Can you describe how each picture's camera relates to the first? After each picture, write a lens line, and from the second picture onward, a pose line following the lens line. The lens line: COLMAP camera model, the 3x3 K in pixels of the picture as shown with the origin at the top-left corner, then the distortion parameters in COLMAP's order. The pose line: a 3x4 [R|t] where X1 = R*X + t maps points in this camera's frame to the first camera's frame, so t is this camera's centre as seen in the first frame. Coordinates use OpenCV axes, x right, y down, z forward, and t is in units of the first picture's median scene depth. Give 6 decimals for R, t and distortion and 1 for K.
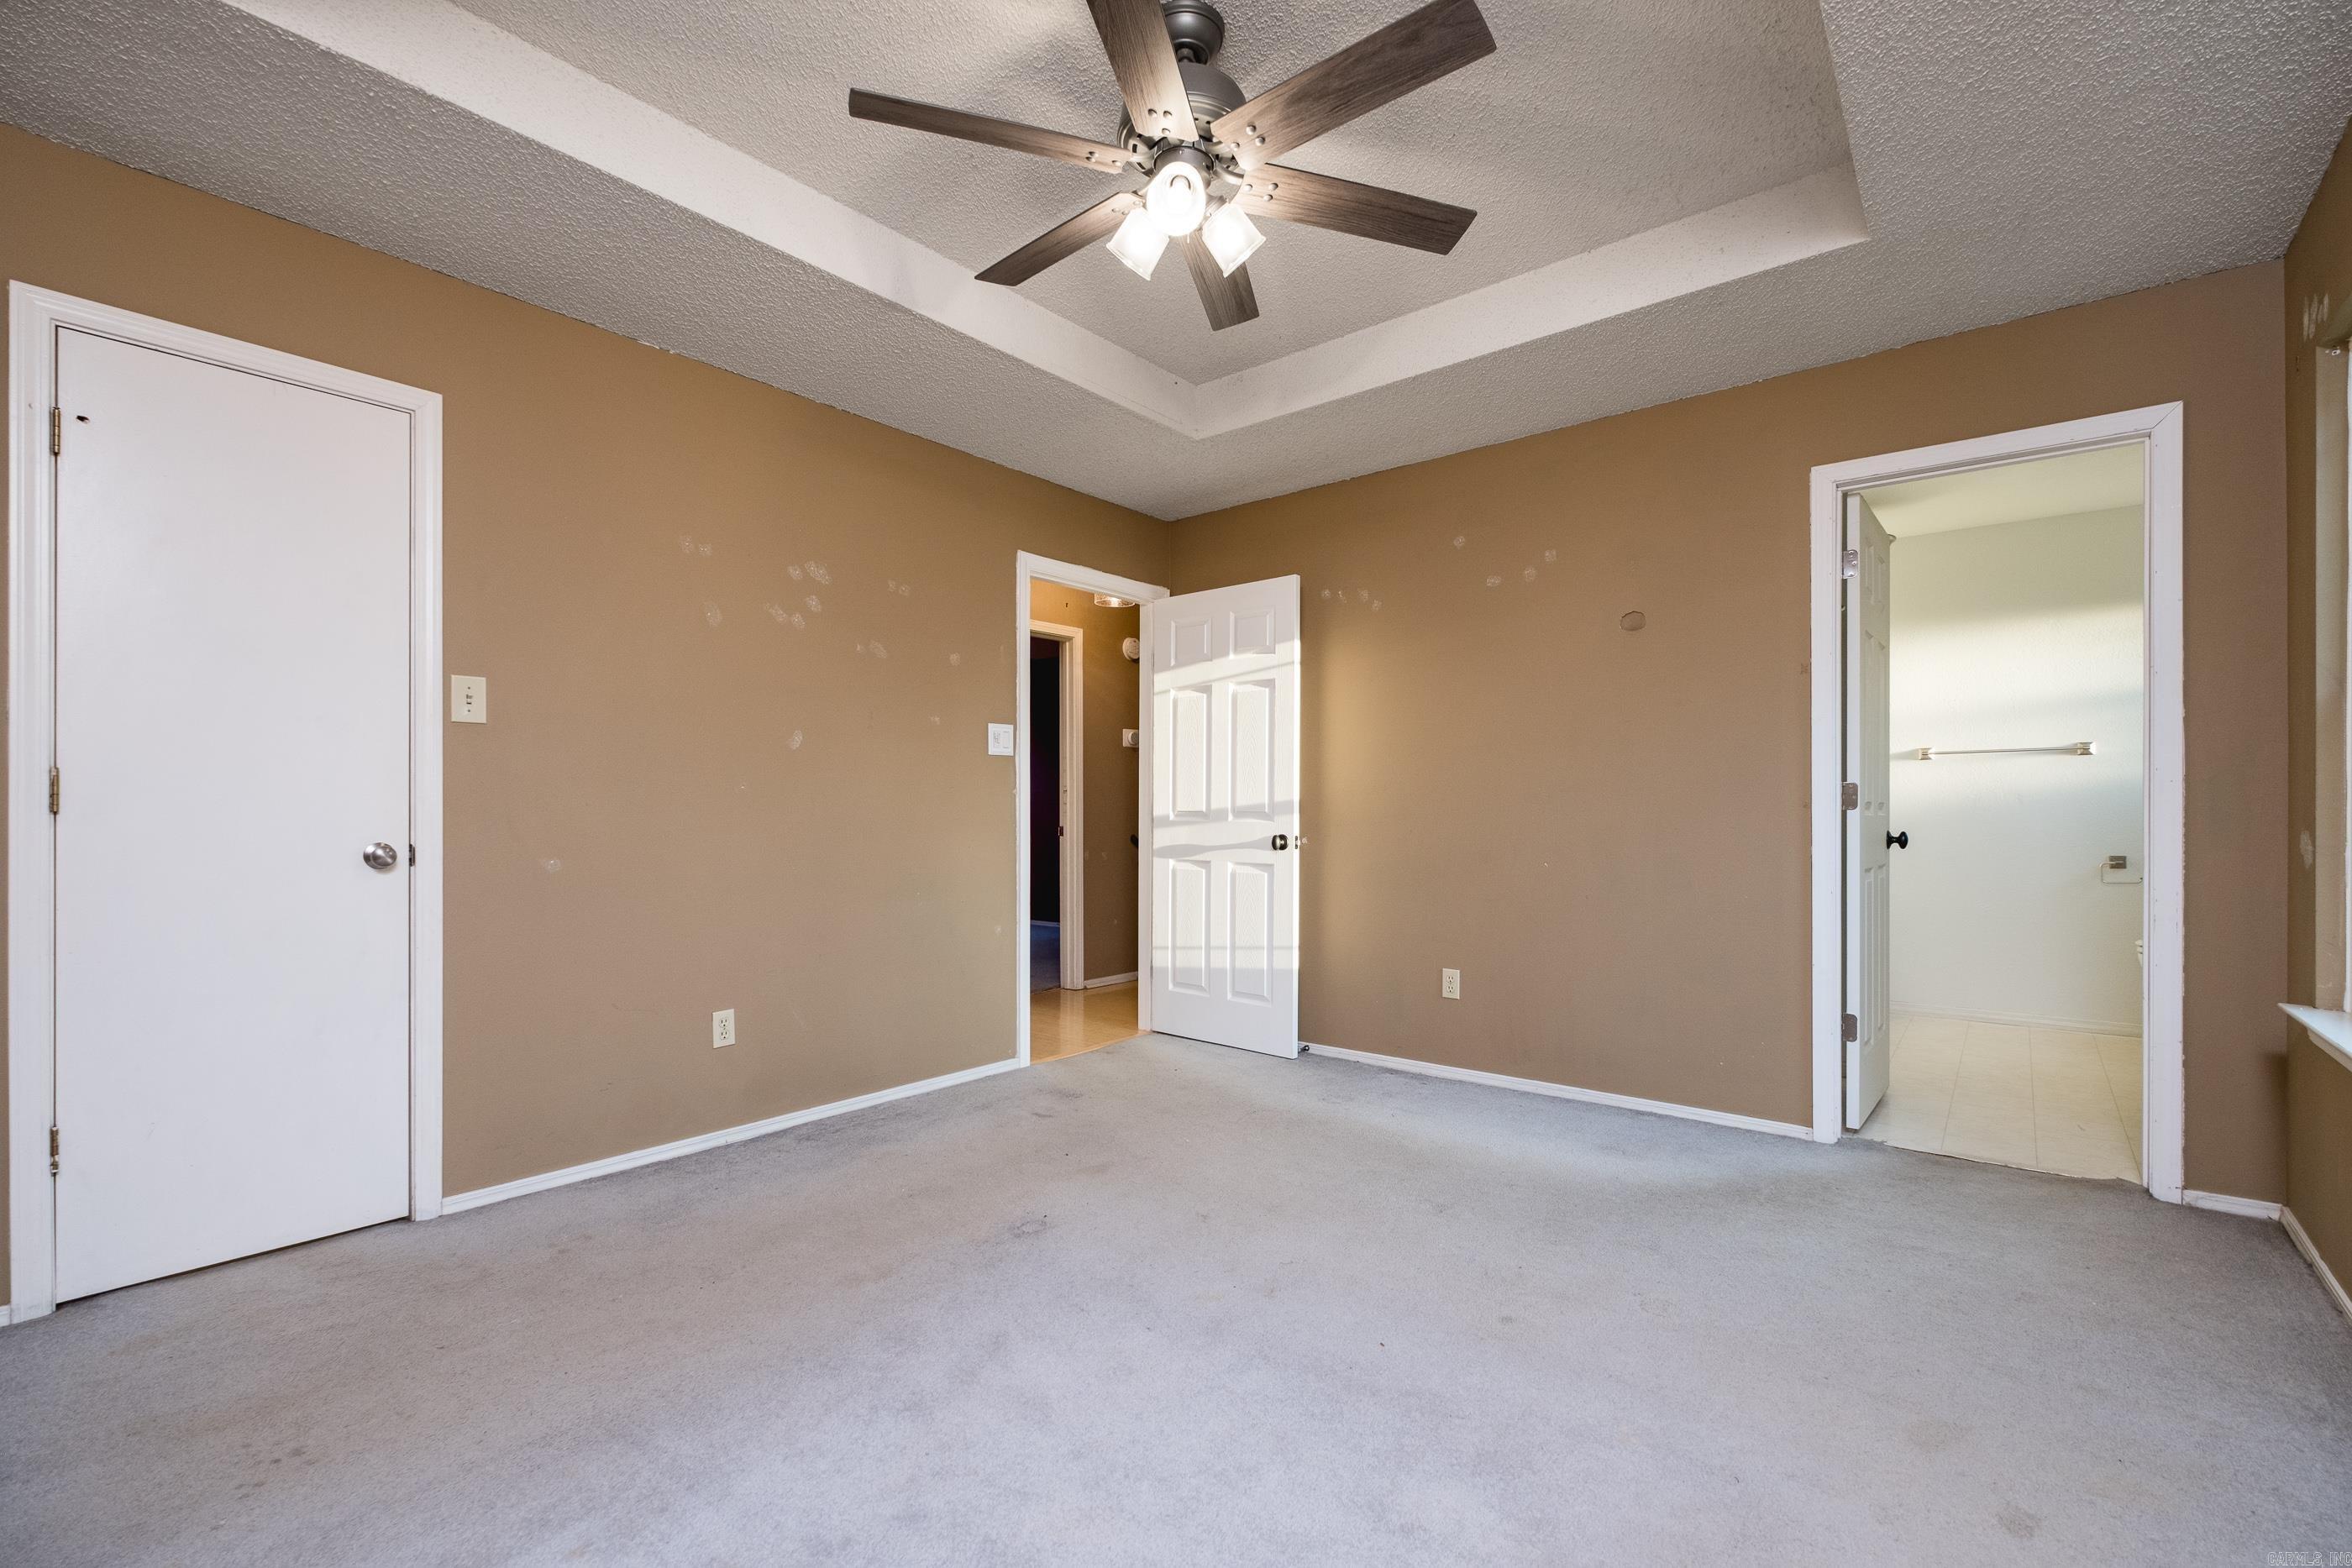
lens RADIAL K [[1041.0, 0, 1178.6], [0, 1041.0, 799.8], [0, 0, 1]] dist [0.009986, -0.002629]
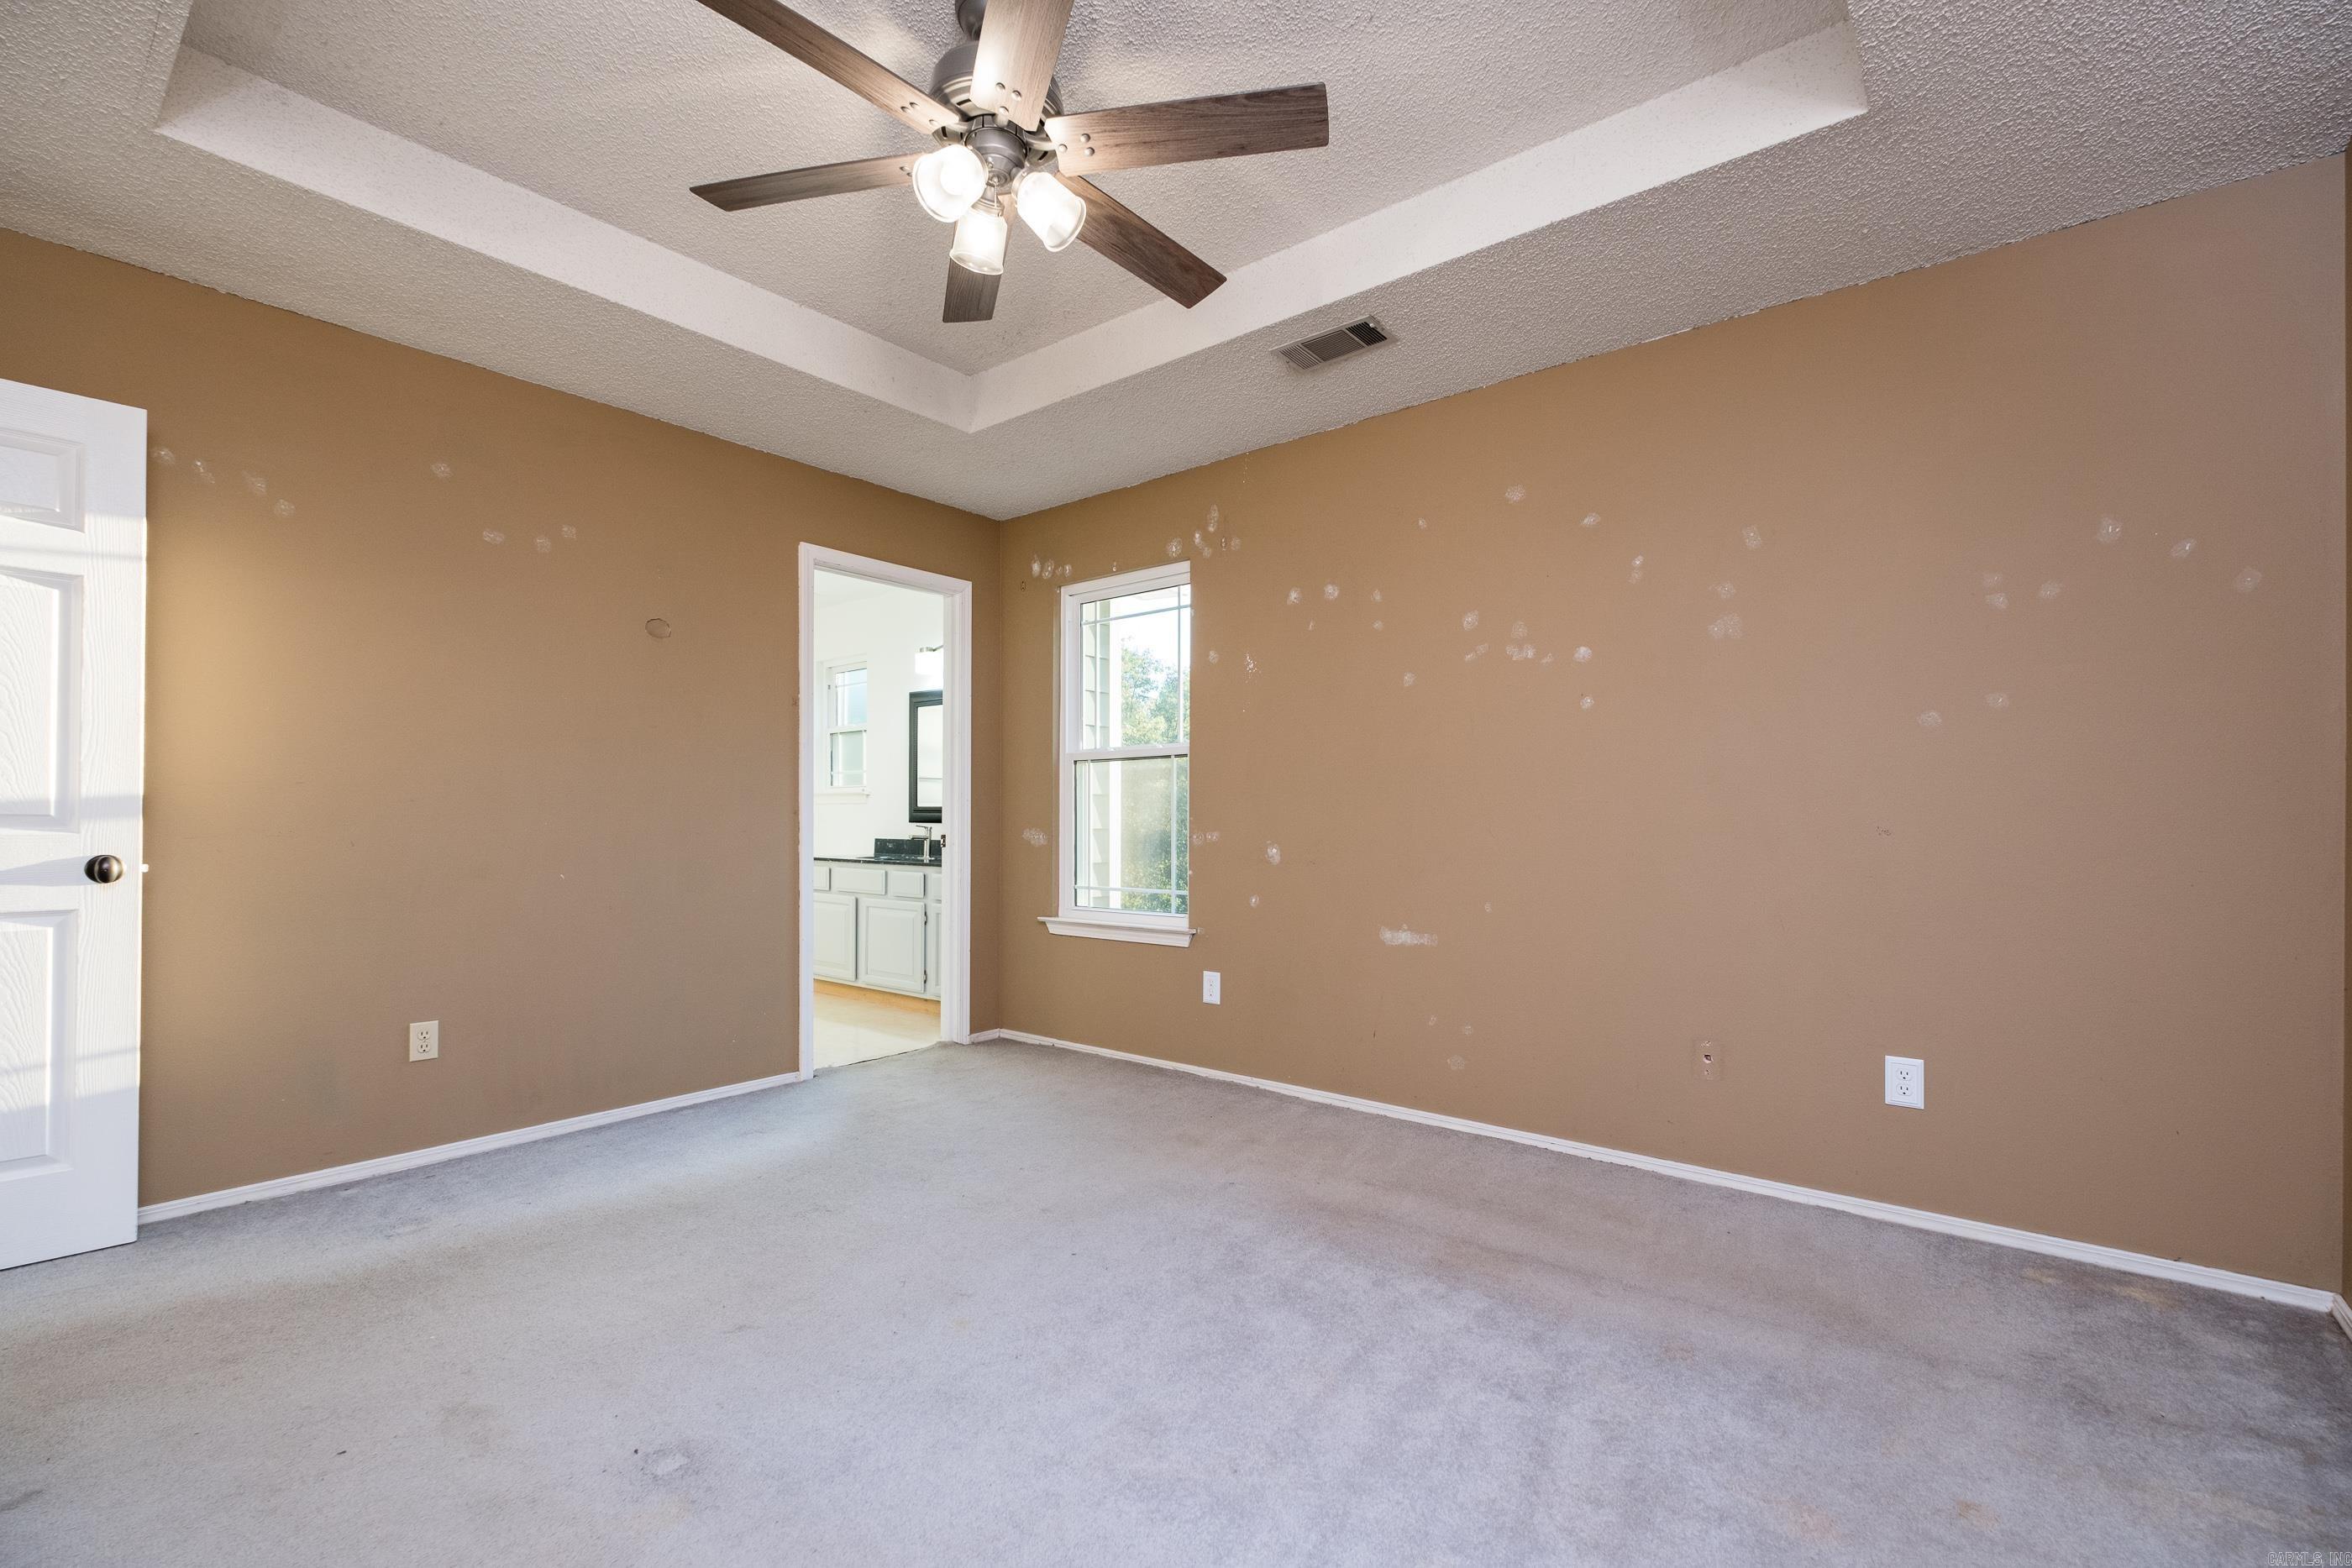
lens RADIAL K [[1041.0, 0, 1183.1], [0, 1041.0, 797.7], [0, 0, 1]] dist [0.009986, -0.002629]
pose [[-0.025616, 0.021257, 0.999446, -0.492924], [-0.013240, 0.999679, -0.021602, 0.006940], [-0.999584, -0.013786, -0.025327, 0.434261]]
